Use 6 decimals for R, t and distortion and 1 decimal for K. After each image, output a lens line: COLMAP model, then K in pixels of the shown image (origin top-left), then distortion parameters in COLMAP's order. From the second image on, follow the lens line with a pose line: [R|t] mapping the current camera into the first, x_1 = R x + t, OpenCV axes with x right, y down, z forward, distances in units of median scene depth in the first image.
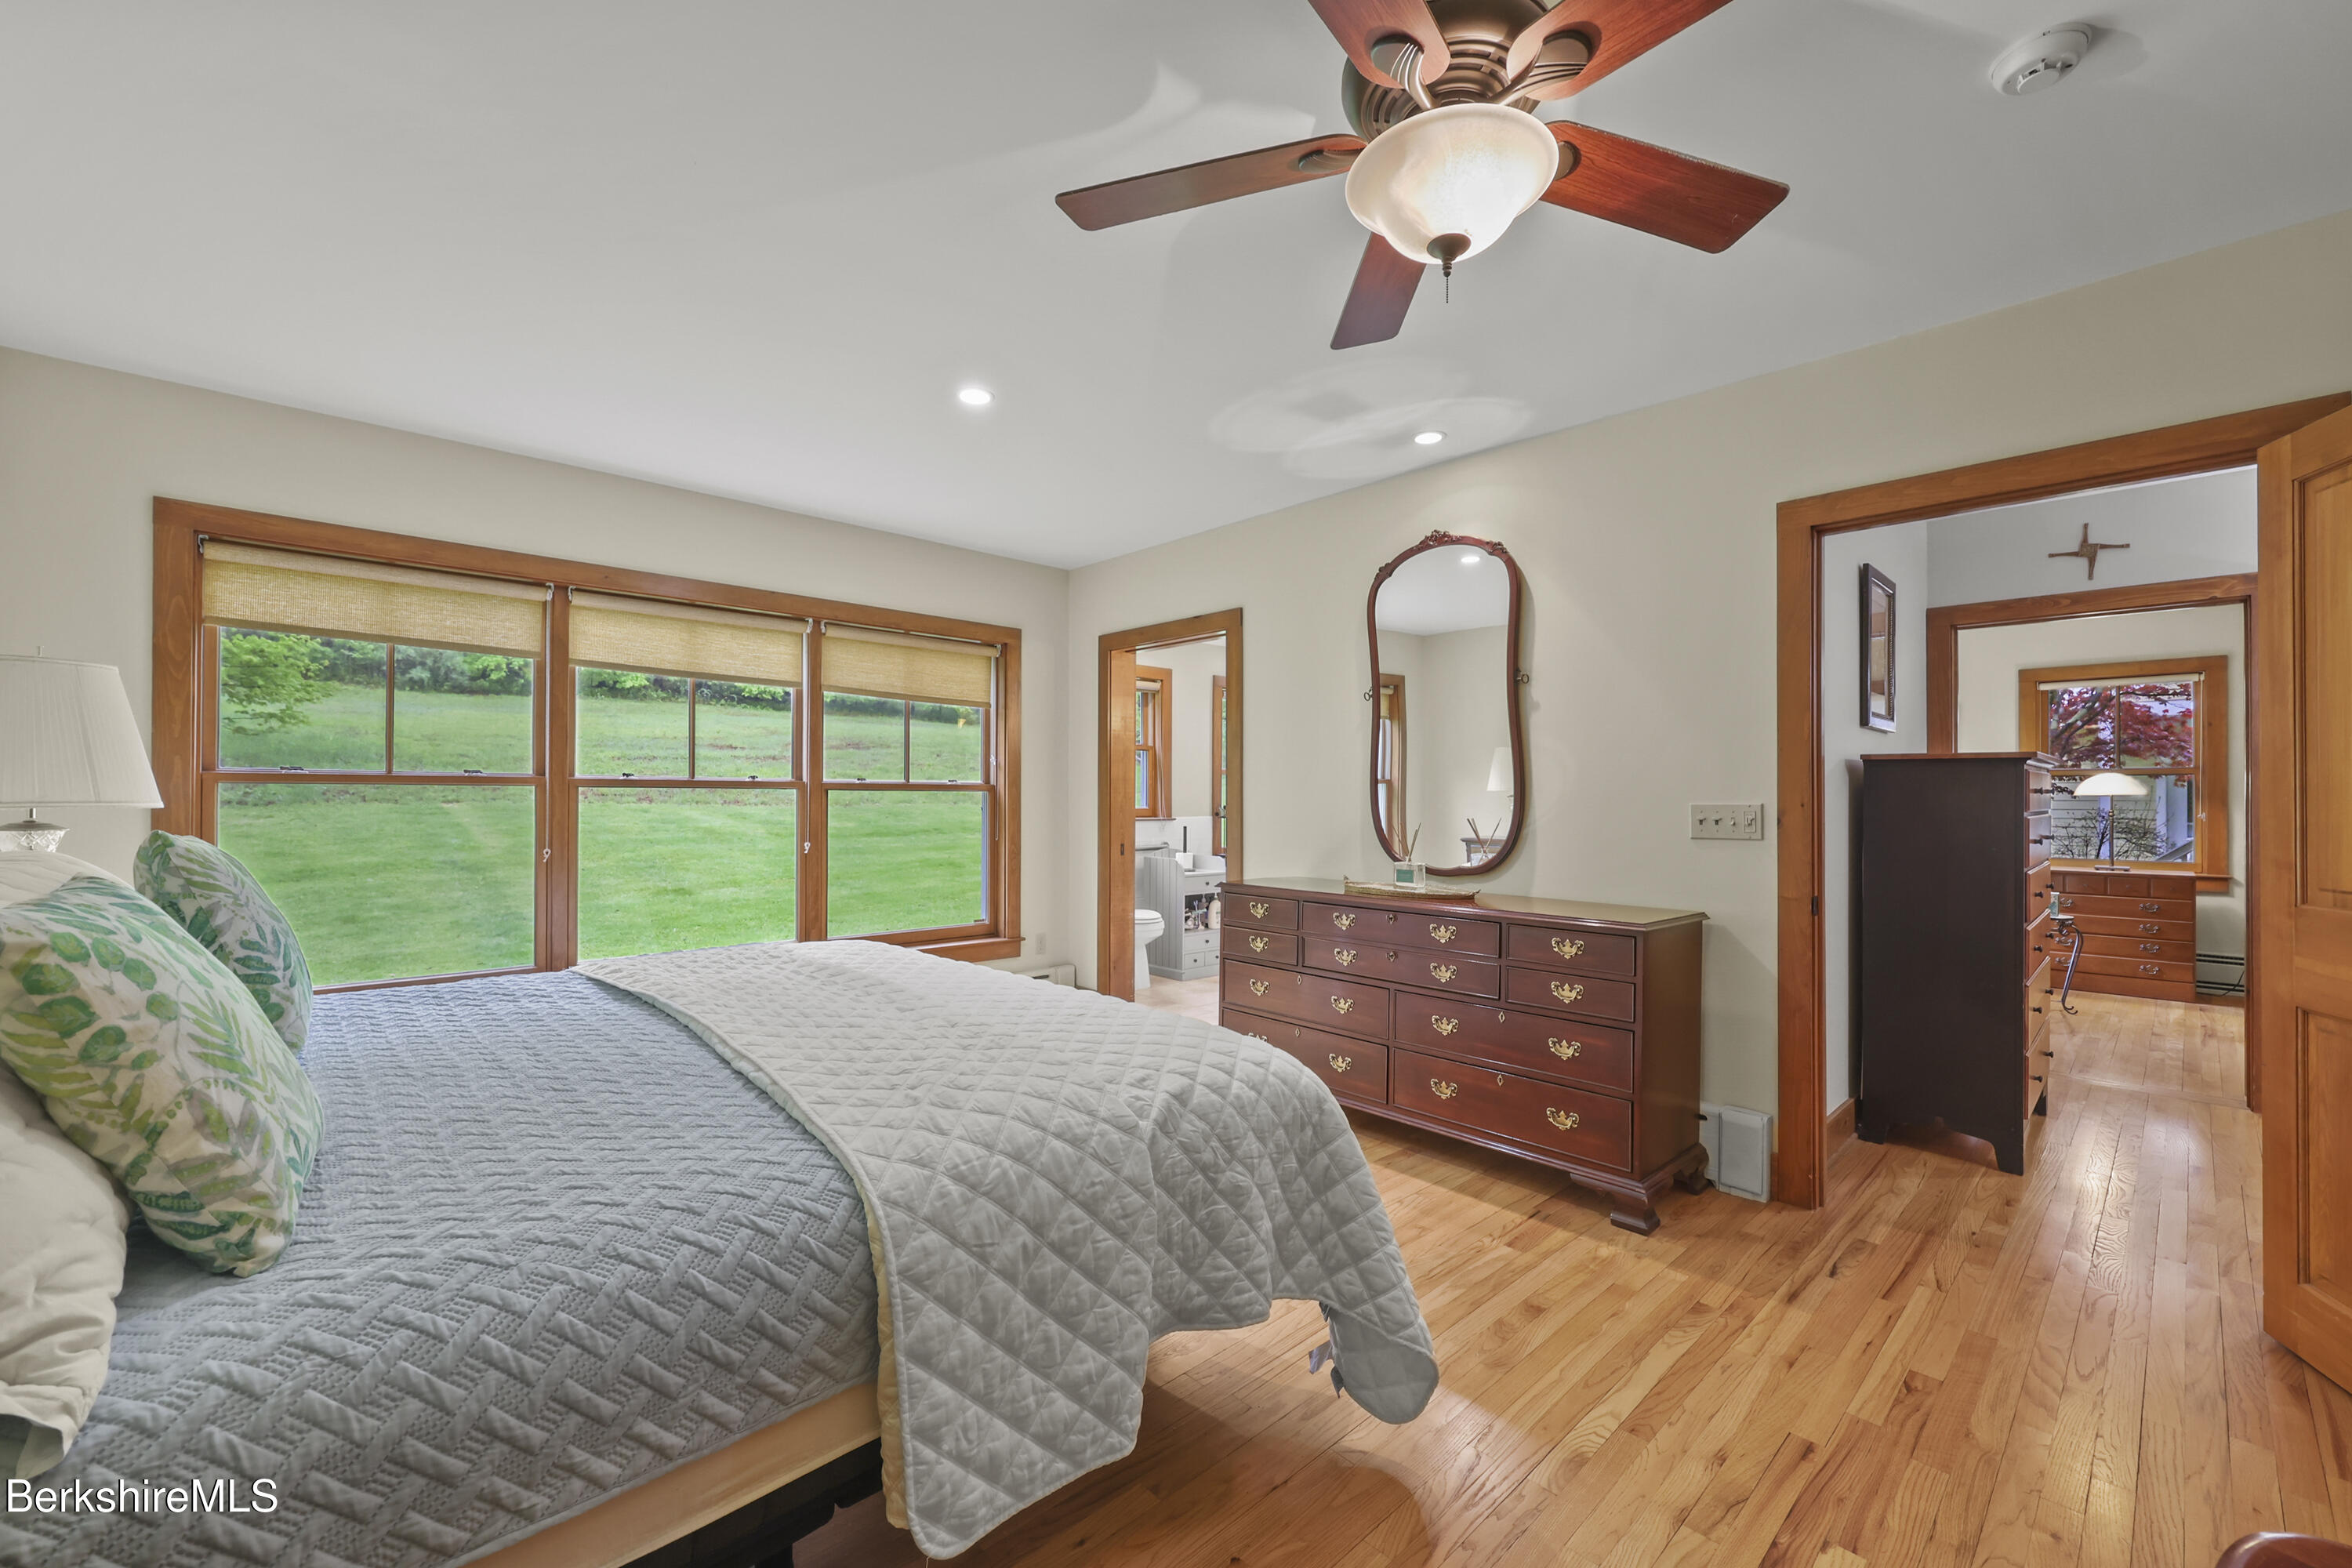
lens RADIAL K [[950.3, 0, 1180.7], [0, 950.3, 786.6], [0, 0, 1]] dist [-0.000129, 0.000412]
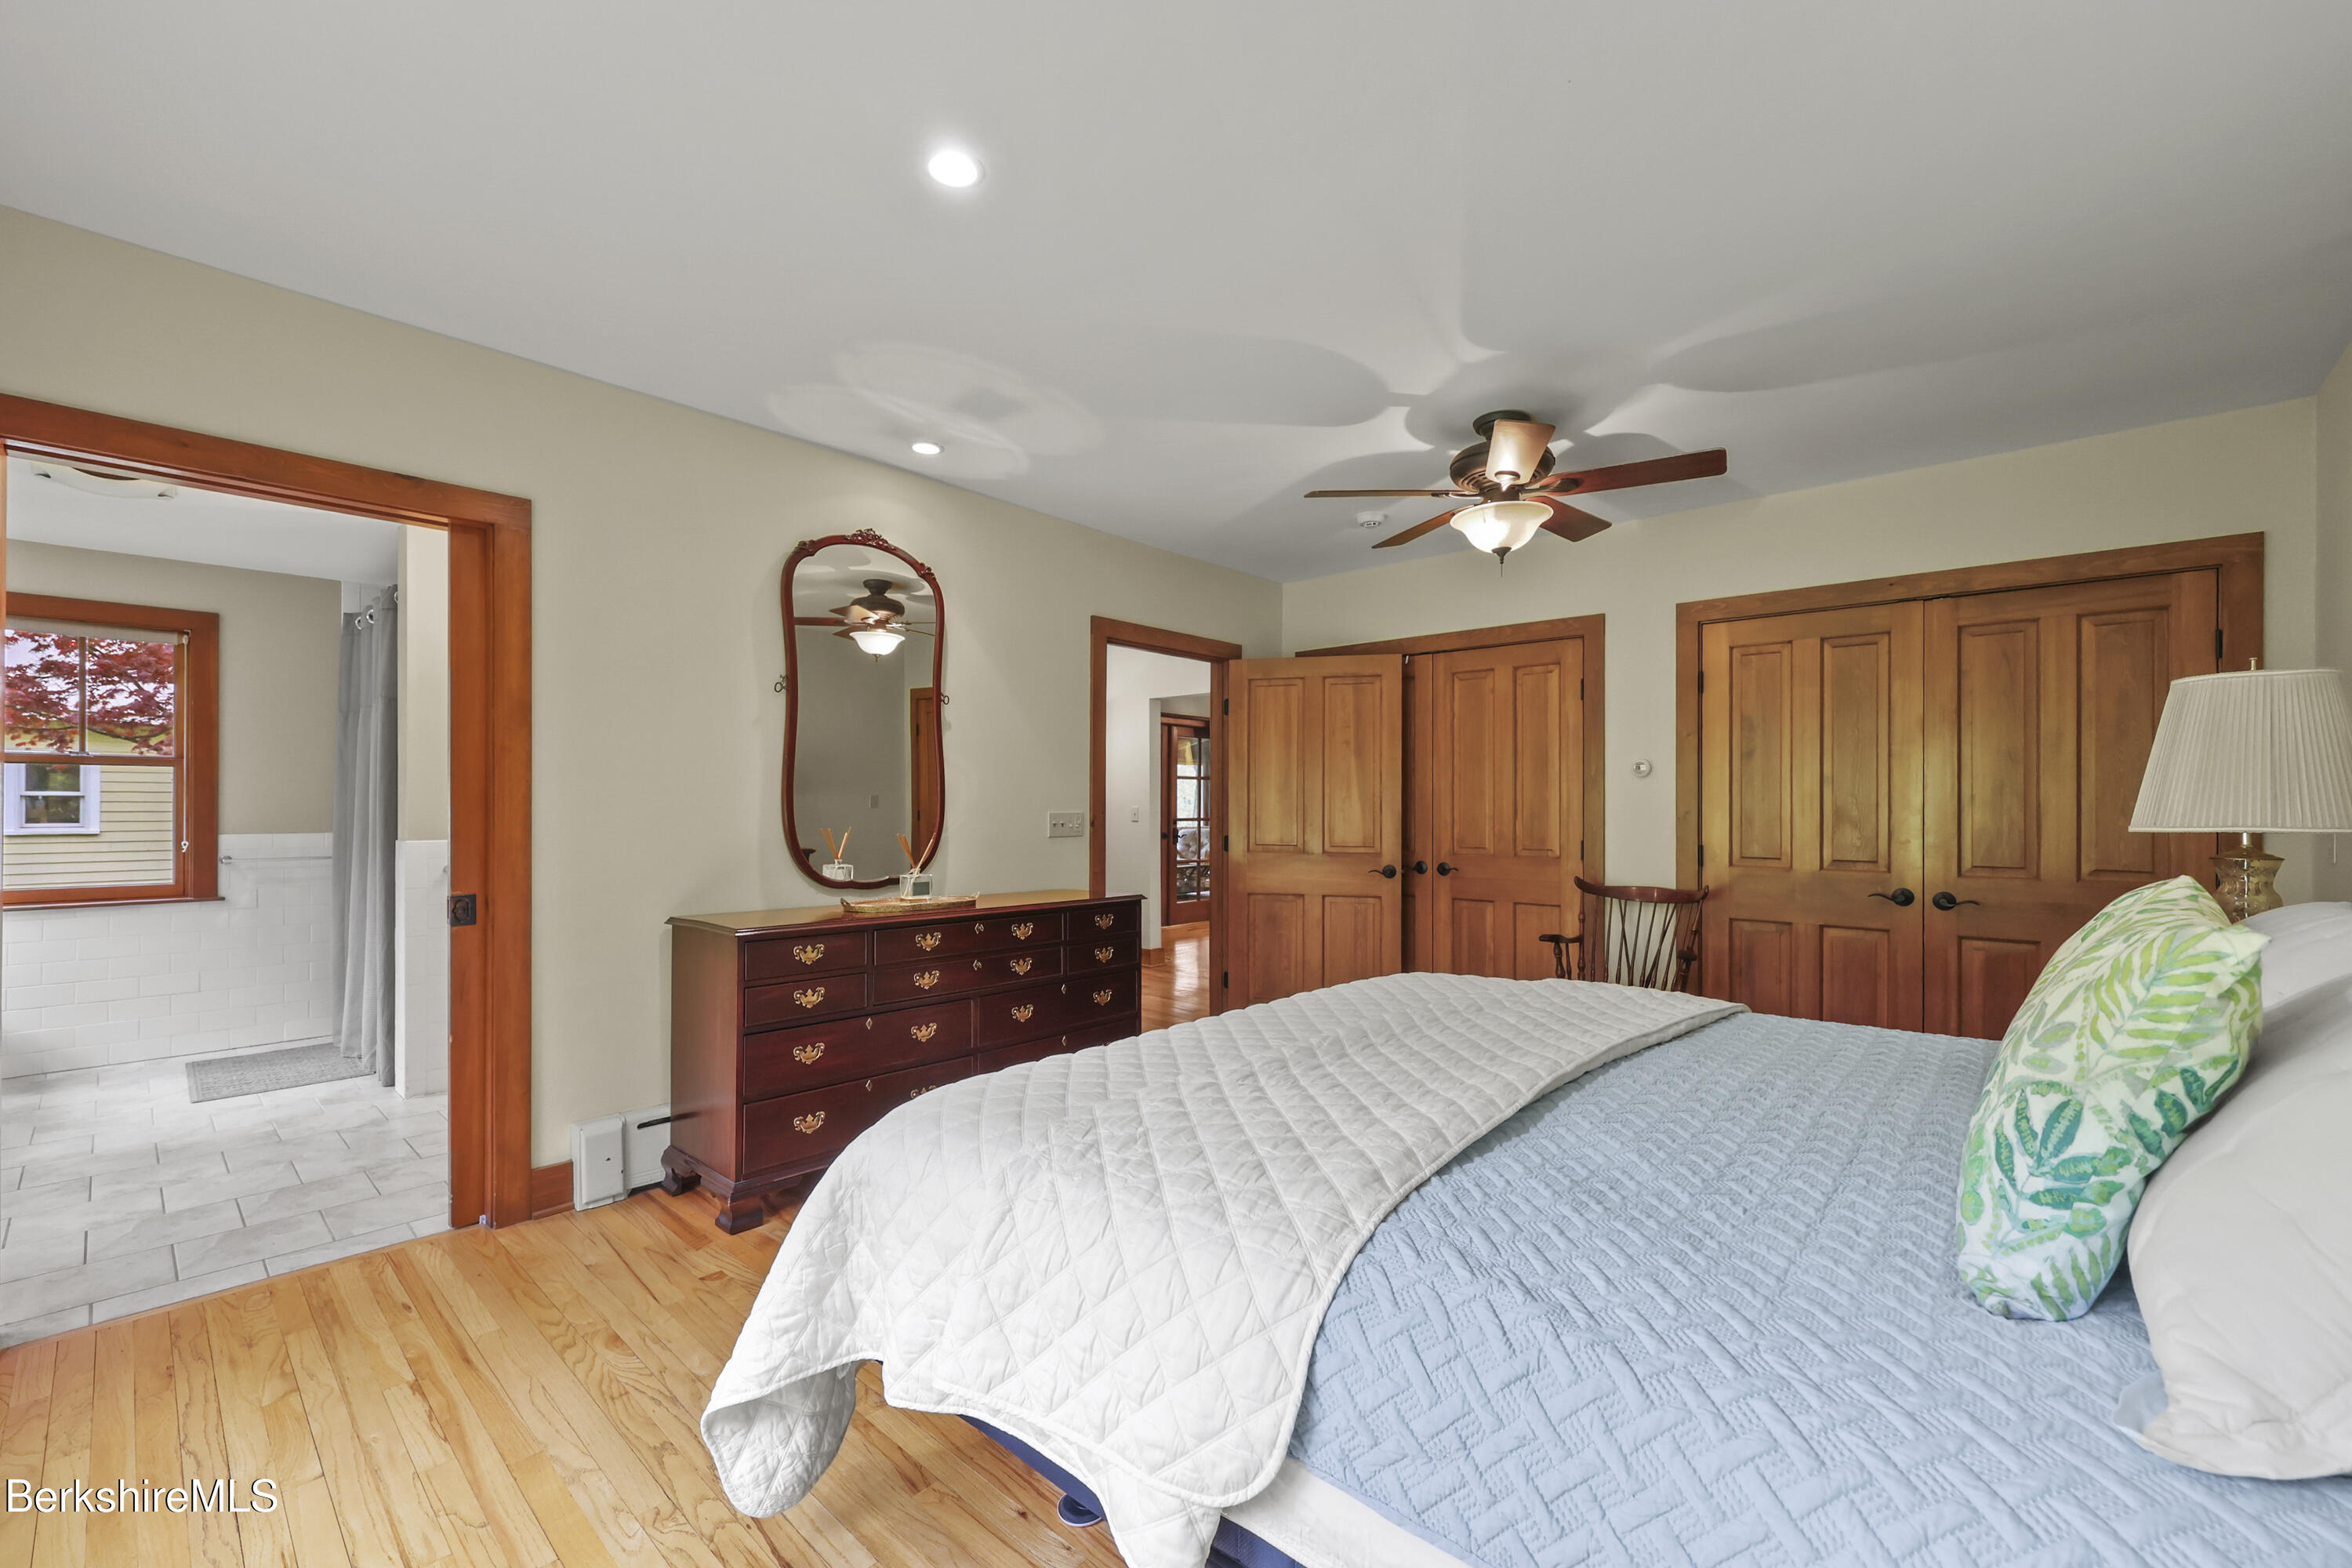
lens RADIAL K [[950.3, 0, 1198.3], [0, 950.3, 802.5], [0, 0, 1]] dist [-0.000129, 0.000412]
pose [[-0.083655, -0.000929, 0.996494, -0.747347], [-0.017919, 0.999839, -0.000572, 0.000472], [-0.996334, -0.017904, -0.083658, 0.780000]]
